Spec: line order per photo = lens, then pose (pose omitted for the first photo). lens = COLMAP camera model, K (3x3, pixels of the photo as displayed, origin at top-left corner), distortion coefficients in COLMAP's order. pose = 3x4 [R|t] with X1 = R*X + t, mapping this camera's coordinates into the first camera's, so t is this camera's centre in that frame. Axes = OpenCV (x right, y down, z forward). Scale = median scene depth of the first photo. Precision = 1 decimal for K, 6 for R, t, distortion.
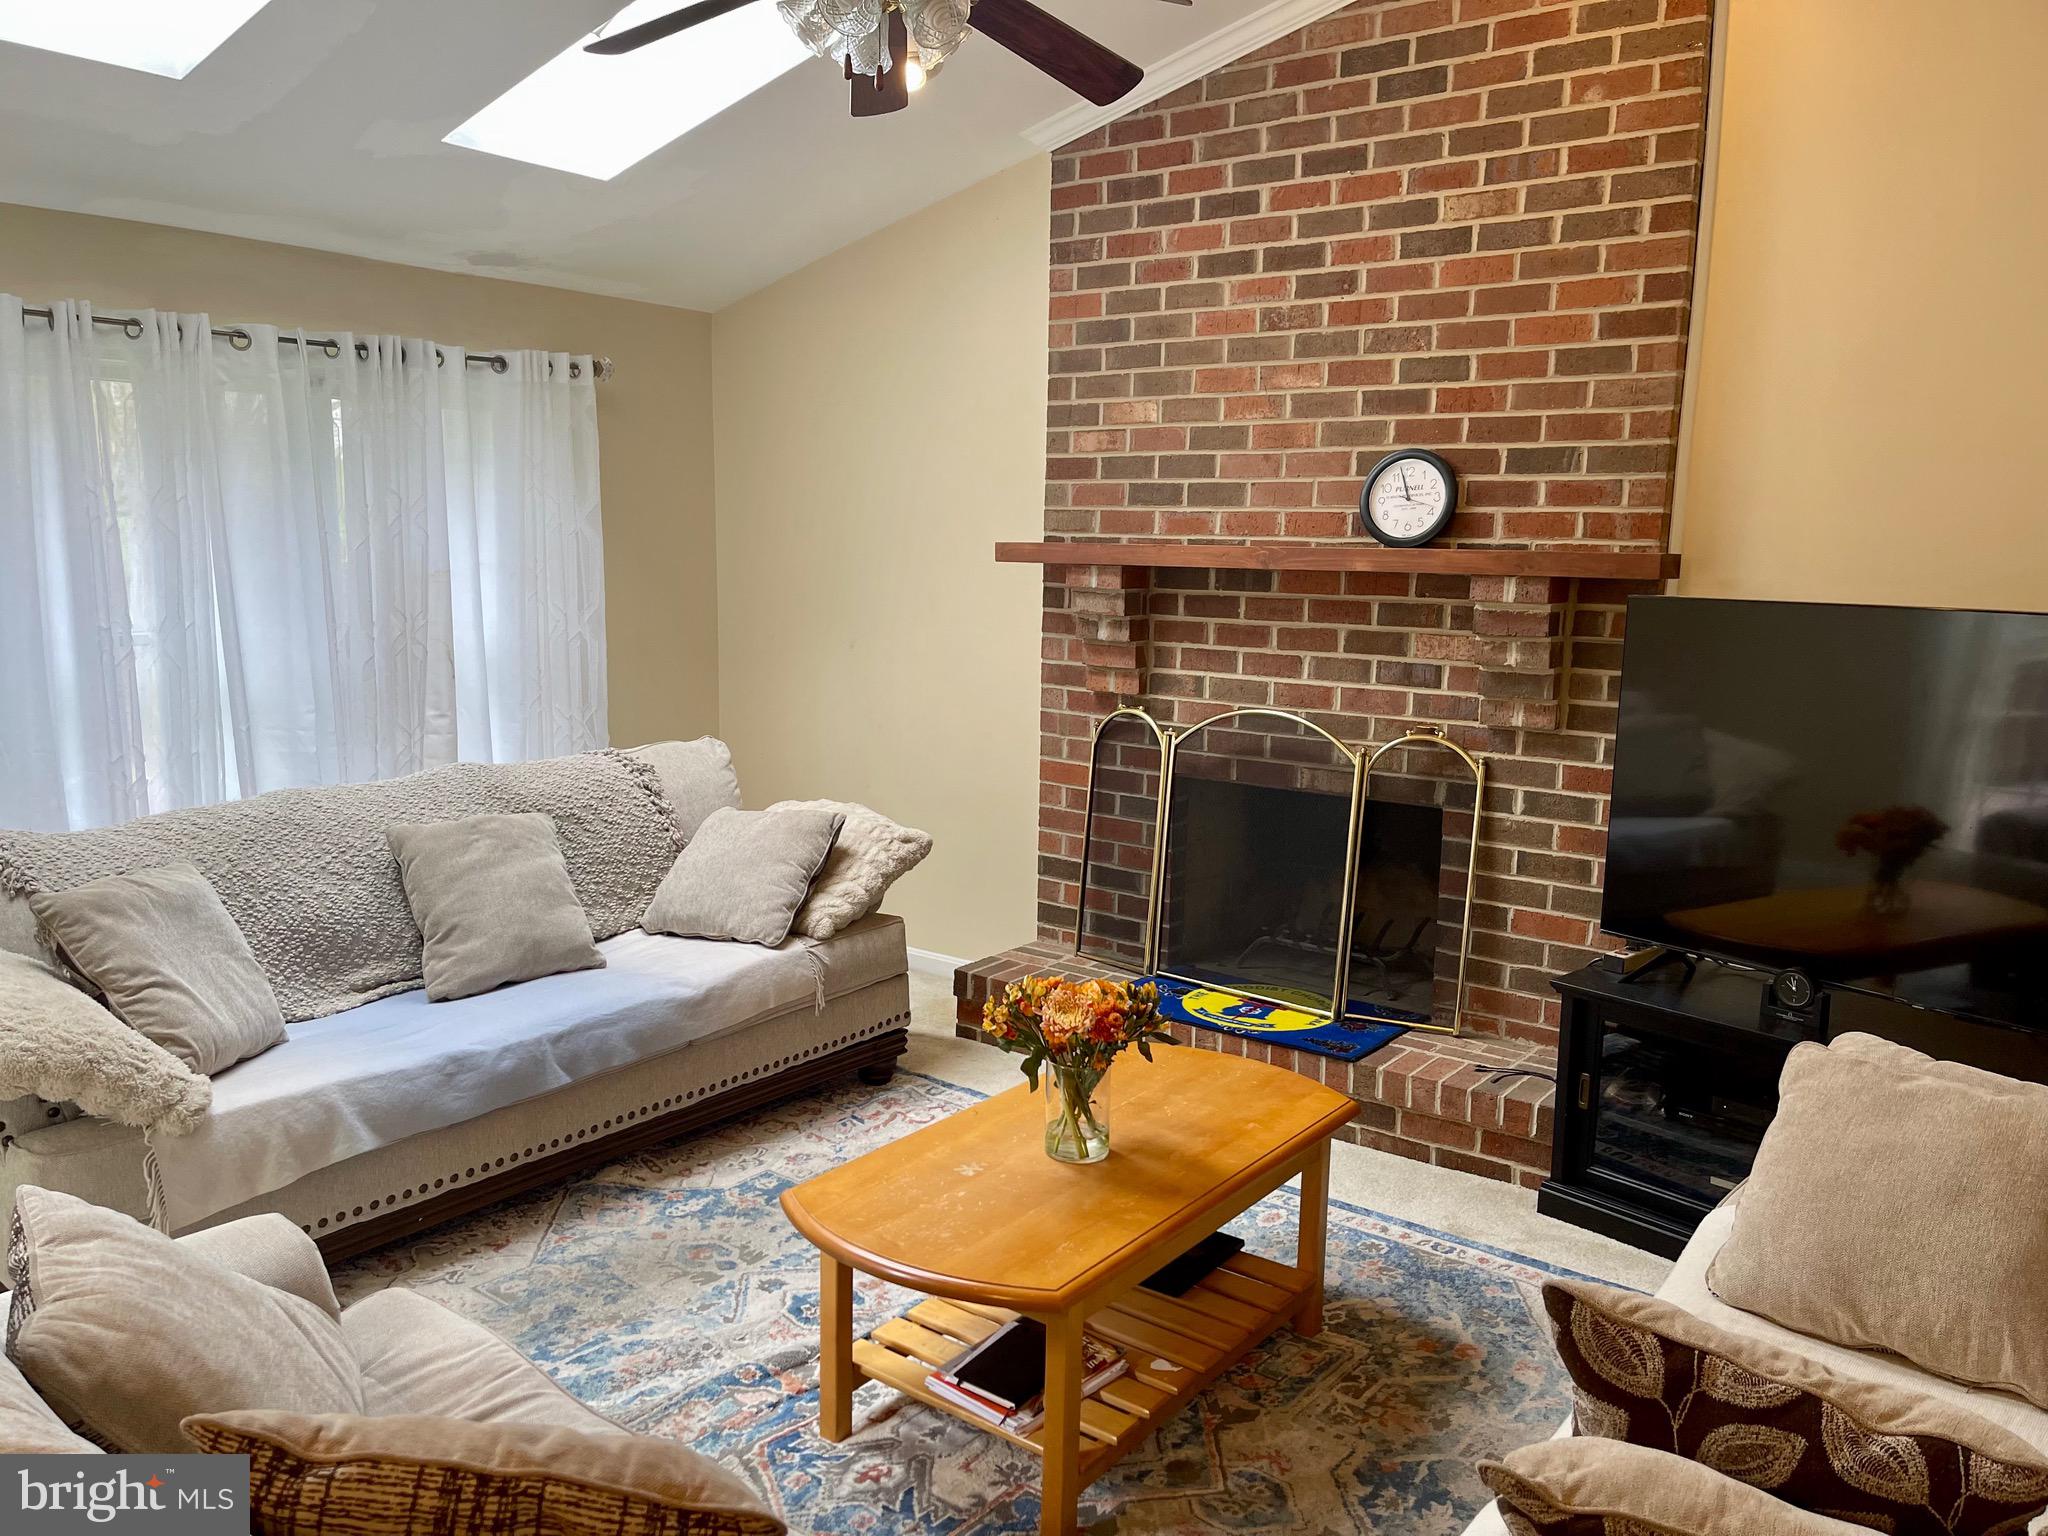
lens RADIAL K [[1529.6, 0, 1026.0], [0, 1529.6, 777.1], [0, 0, 1]] dist [0.011770, 0.001199]
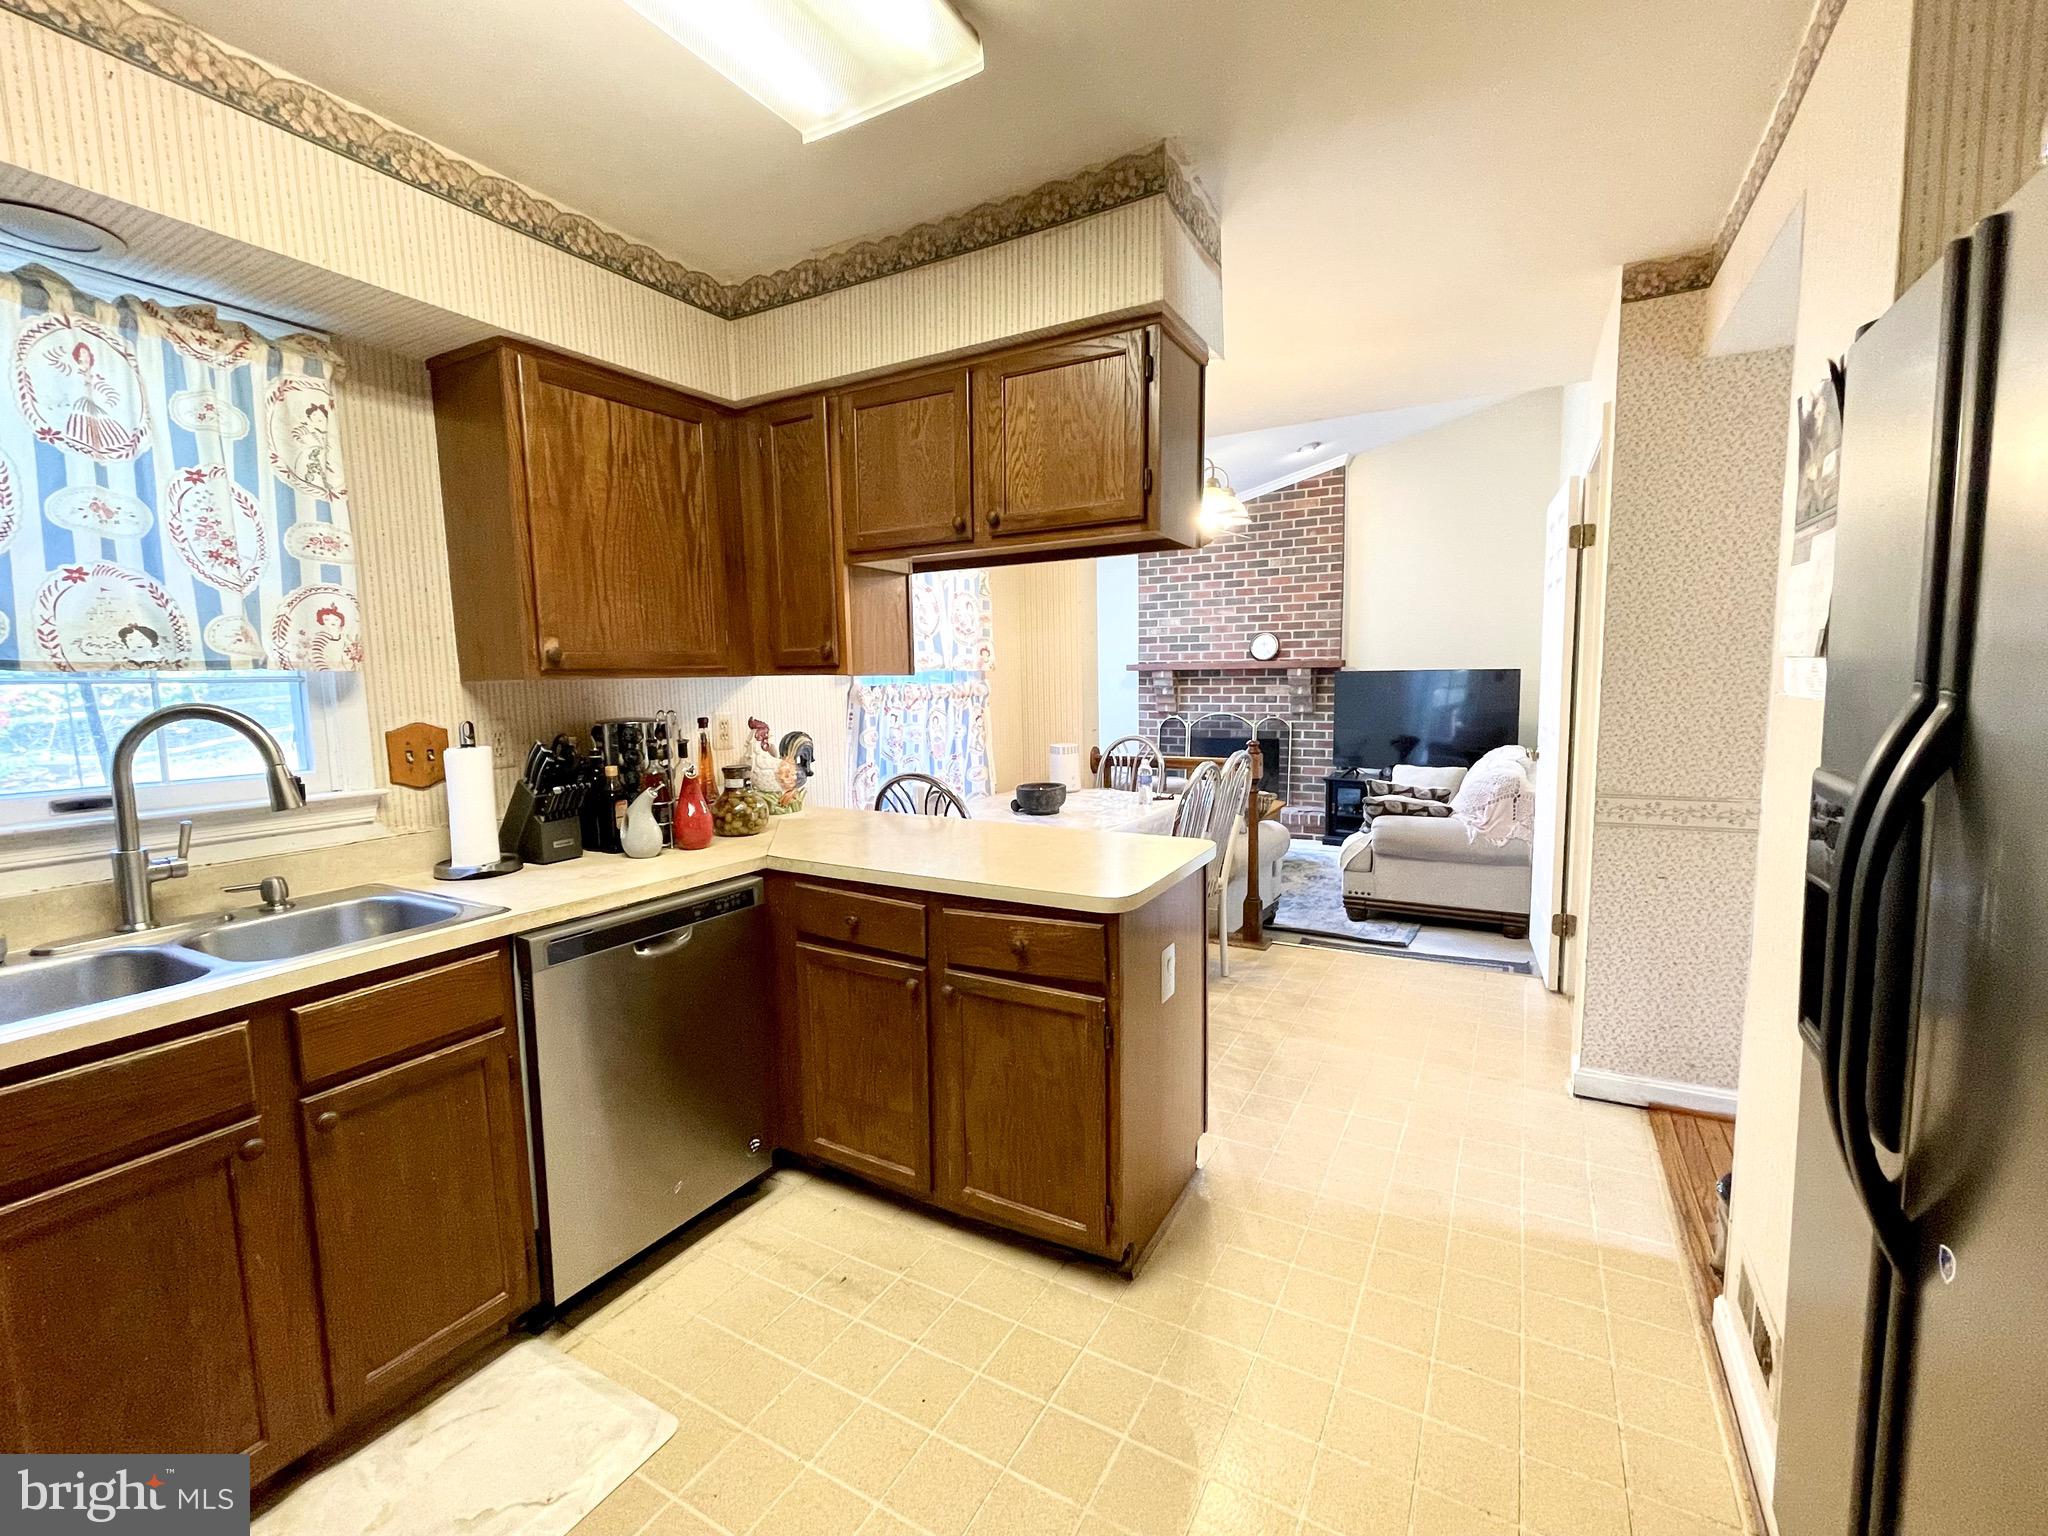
lens RADIAL K [[895.2, 0, 1017.0], [0, 895.2, 762.5], [0, 0, 1]] dist [-0.002074, -0.000232]
pose [[0.988519, -0.041384, 0.145315, -0.573884], [0.051184, 0.996613, -0.064360, 0.167577], [-0.142160, 0.071059, 0.987290, -0.831467]]
